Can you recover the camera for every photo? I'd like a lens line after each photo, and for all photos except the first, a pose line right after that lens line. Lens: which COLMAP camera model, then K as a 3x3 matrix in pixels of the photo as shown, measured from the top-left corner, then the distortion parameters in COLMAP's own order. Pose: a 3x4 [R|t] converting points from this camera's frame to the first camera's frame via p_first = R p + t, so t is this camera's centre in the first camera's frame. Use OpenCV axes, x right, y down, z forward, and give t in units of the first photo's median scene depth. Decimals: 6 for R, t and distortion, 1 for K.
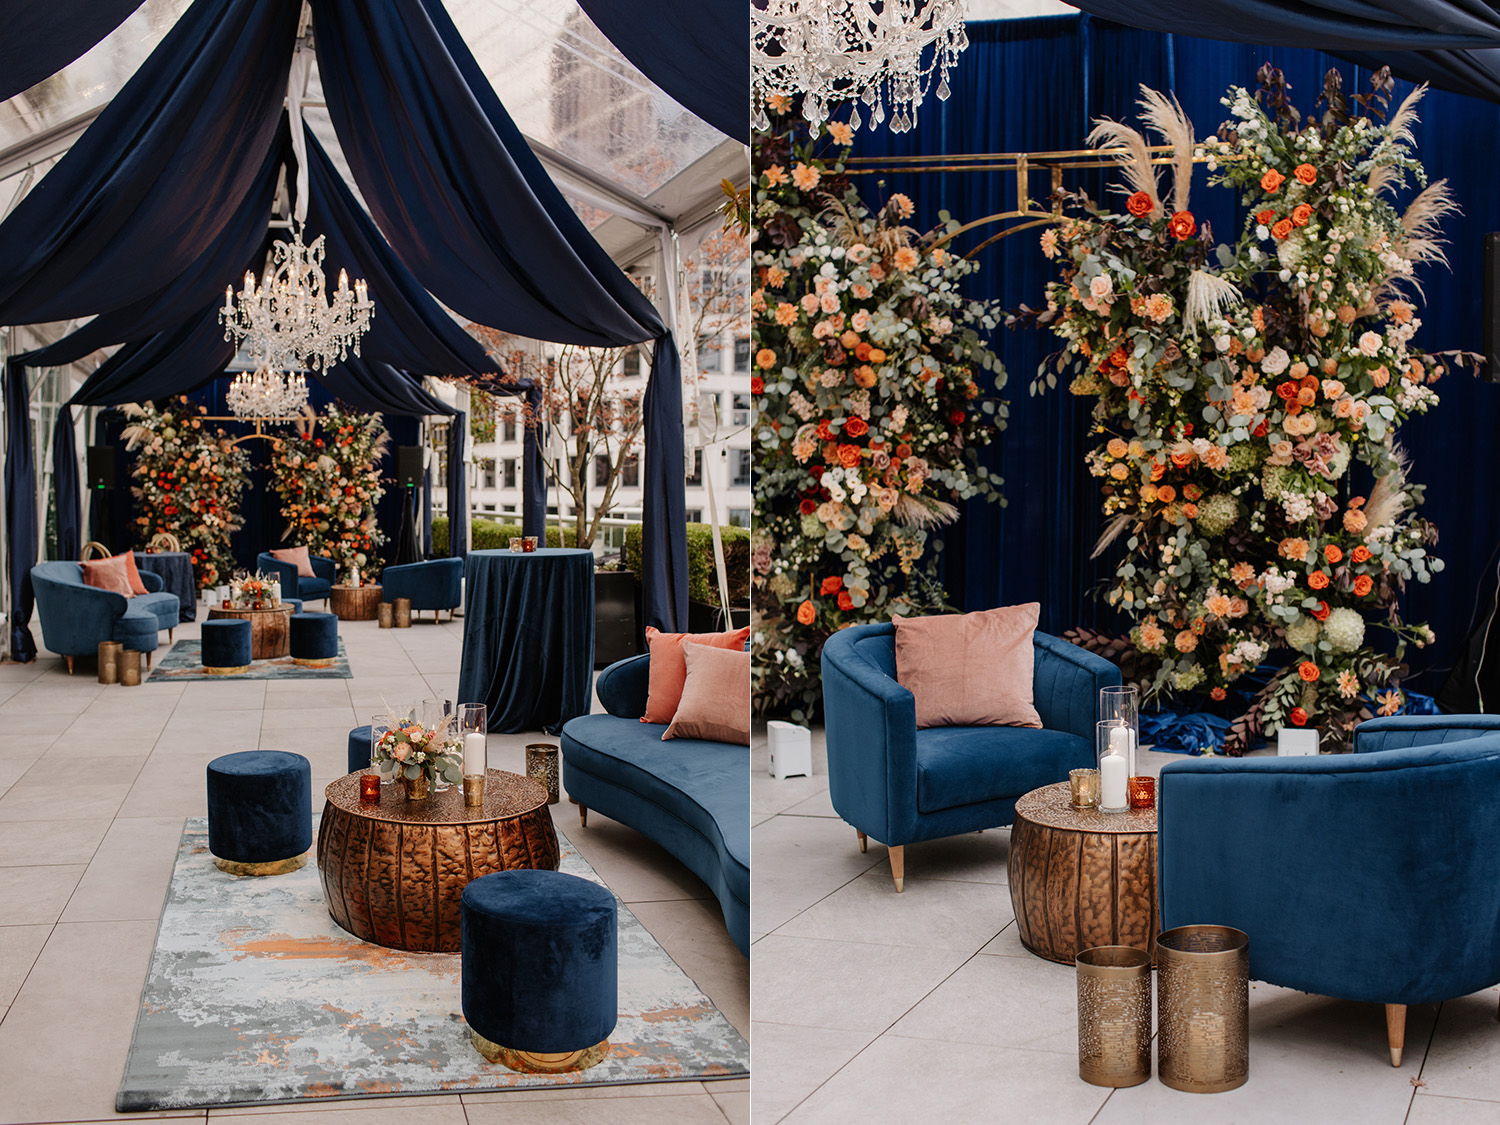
lens RADIAL K [[1473.8, 0, 749.1], [0, 1473.8, 561.8], [0, 0, 1]] dist [-0.015288, 0.000000]
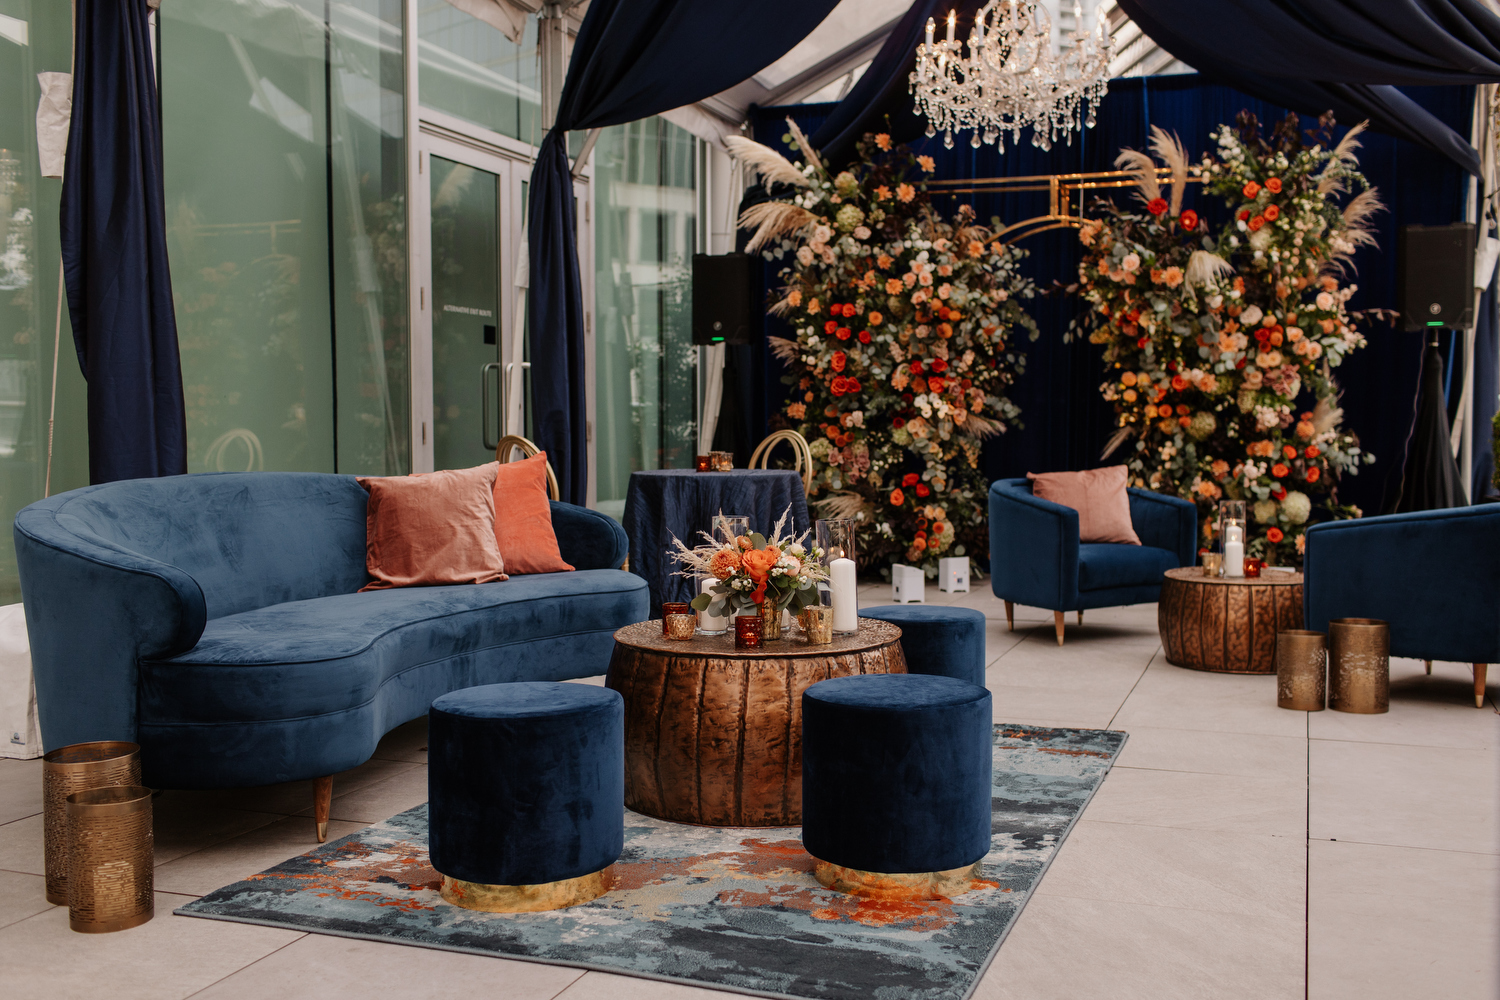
lens RADIAL K [[1458.6, 0, 747.3], [0, 1458.6, 499.5], [0, 0, 1]] dist [0.029293, 0.000000]
pose [[0.754168, 0.015066, -0.656508, -0.116702], [-0.027897, 0.999569, -0.009108, 0.004856], [0.656088, 0.025183, 0.754264, 0.621737]]
